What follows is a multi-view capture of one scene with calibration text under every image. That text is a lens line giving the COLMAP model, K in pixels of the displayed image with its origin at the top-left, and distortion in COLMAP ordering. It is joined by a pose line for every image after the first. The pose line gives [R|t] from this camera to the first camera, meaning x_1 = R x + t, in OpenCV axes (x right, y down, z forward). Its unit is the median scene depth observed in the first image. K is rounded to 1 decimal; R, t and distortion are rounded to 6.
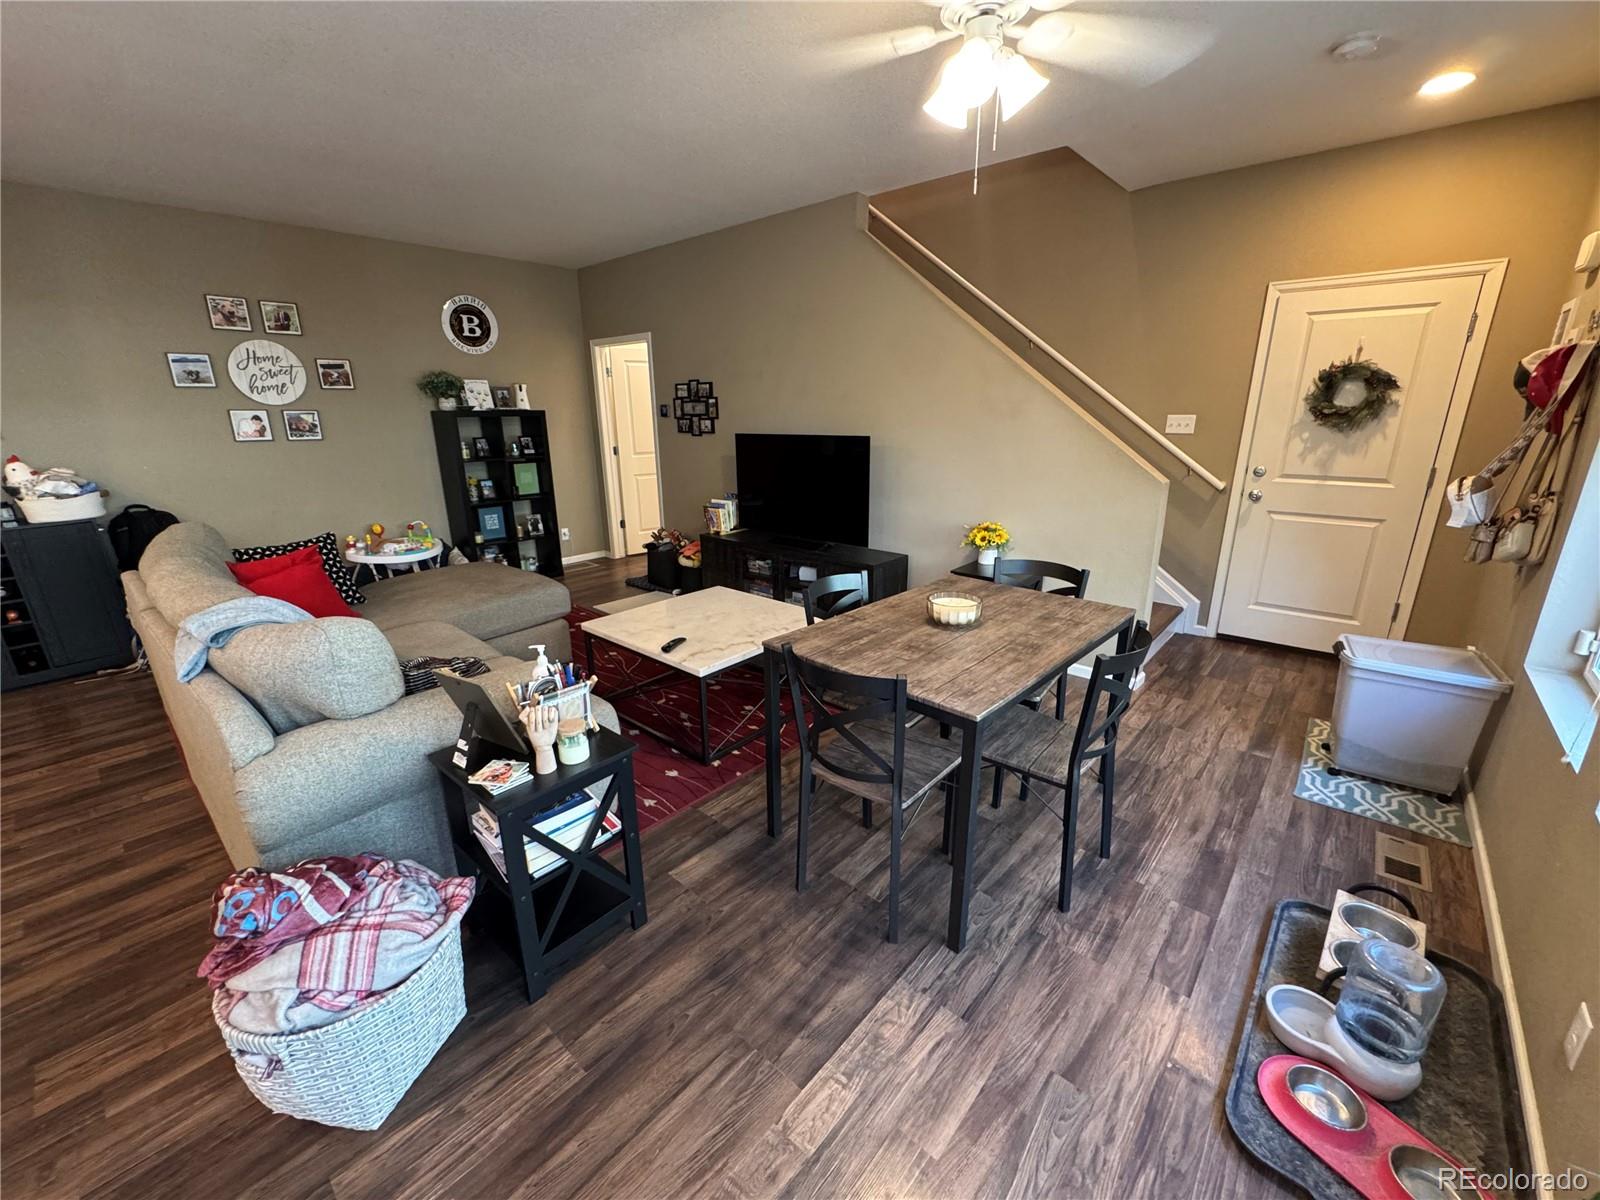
lens RADIAL K [[639.5, 0, 802.0], [0, 639.5, 598.1], [0, 0, 1]] dist [-0.002113, -0.000191]
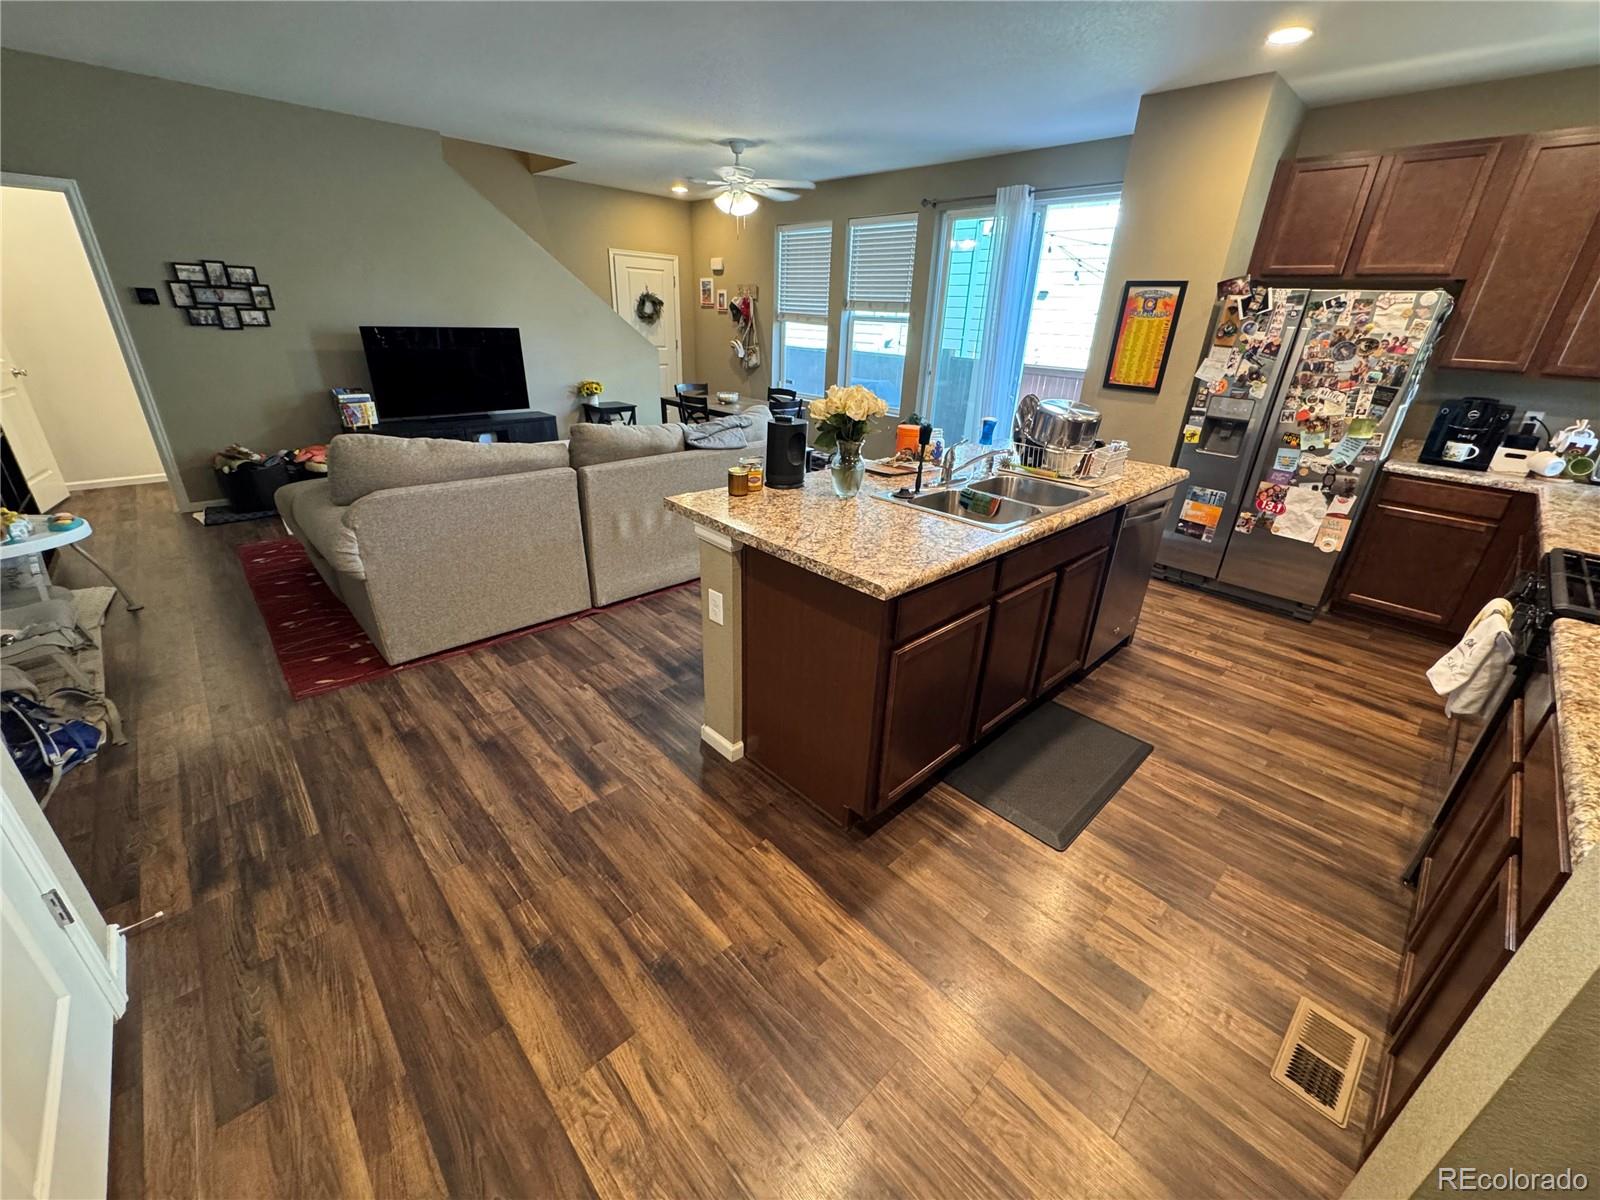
lens RADIAL K [[639.5, 0, 802.0], [0, 639.5, 598.1], [0, 0, 1]] dist [-0.002113, -0.000191]
pose [[0.089490, -0.391385, 0.915866, -1.153366], [0.249821, 0.898979, 0.359758, -0.051242], [-0.964148, 0.196607, 0.178226, 0.195971]]
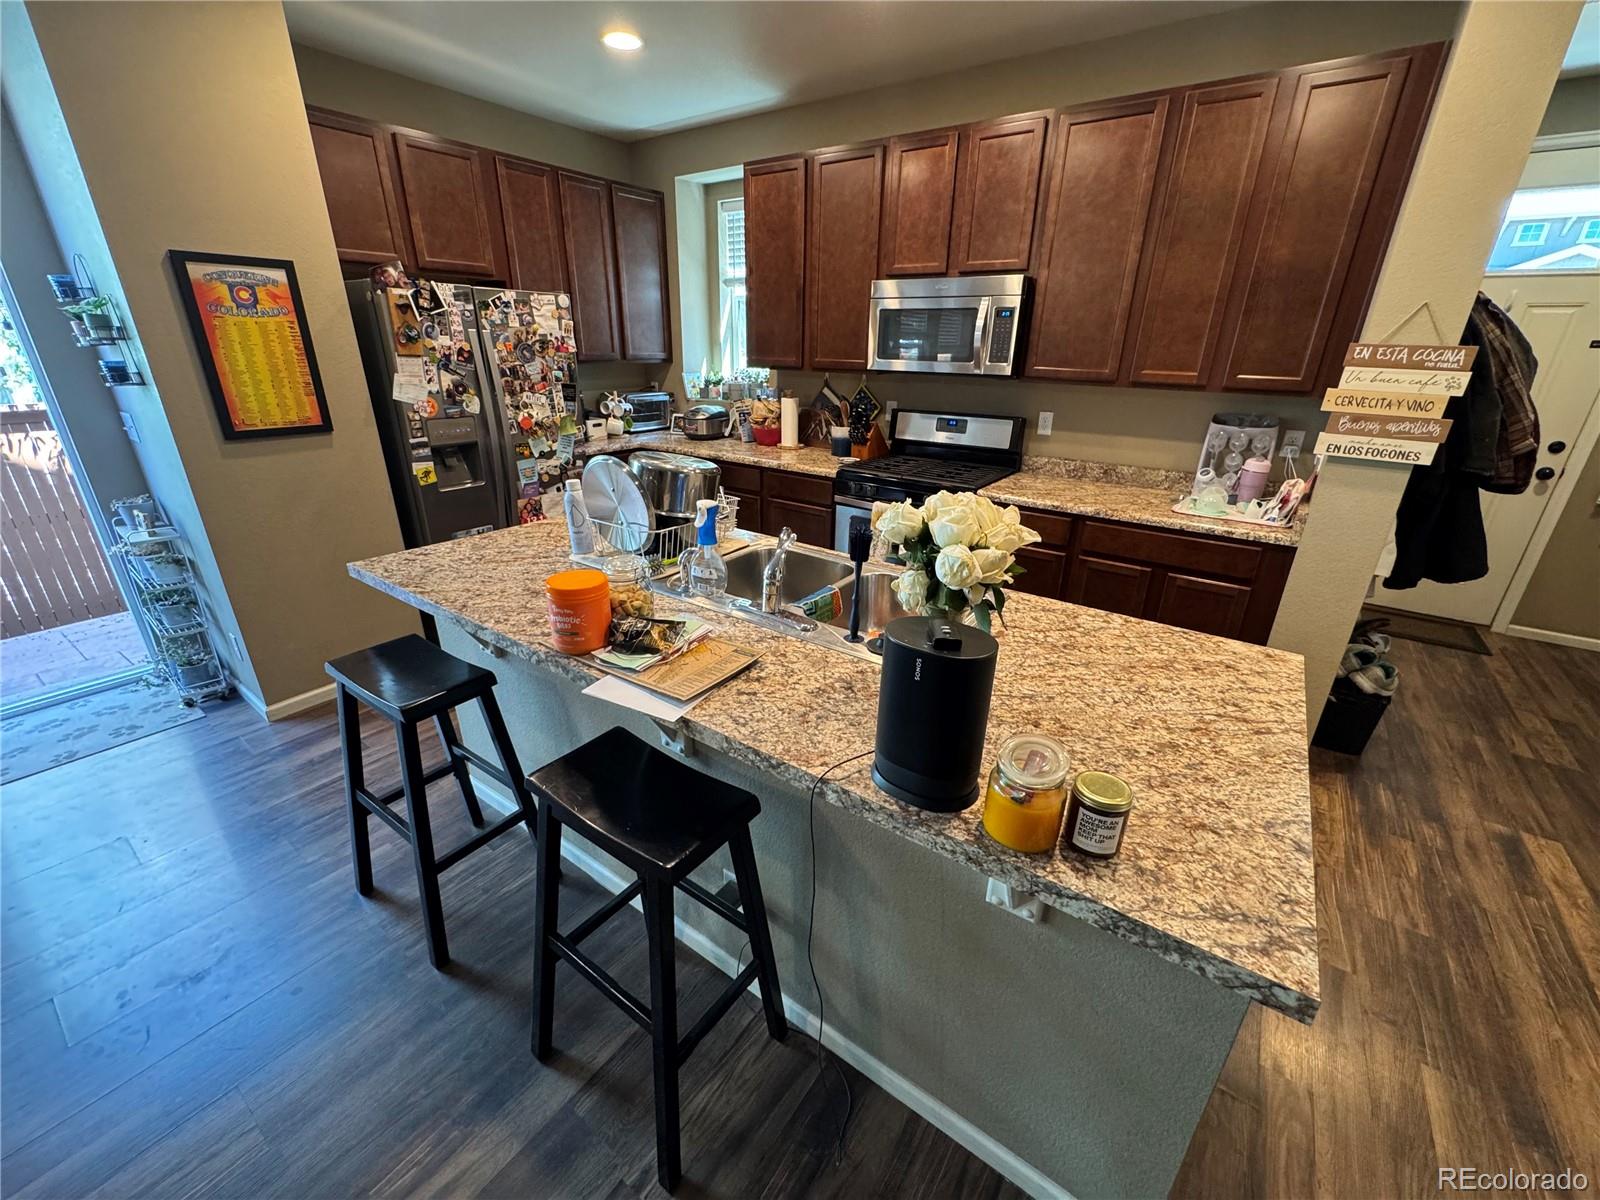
lens RADIAL K [[639.5, 0, 802.0], [0, 639.5, 598.1], [0, 0, 1]] dist [-0.002113, -0.000191]
pose [[-0.994820, 0.032956, -0.096163, -0.589919], [-0.034599, 0.779735, 0.625153, -0.122760], [0.095585, 0.625242, -0.774555, 0.401520]]
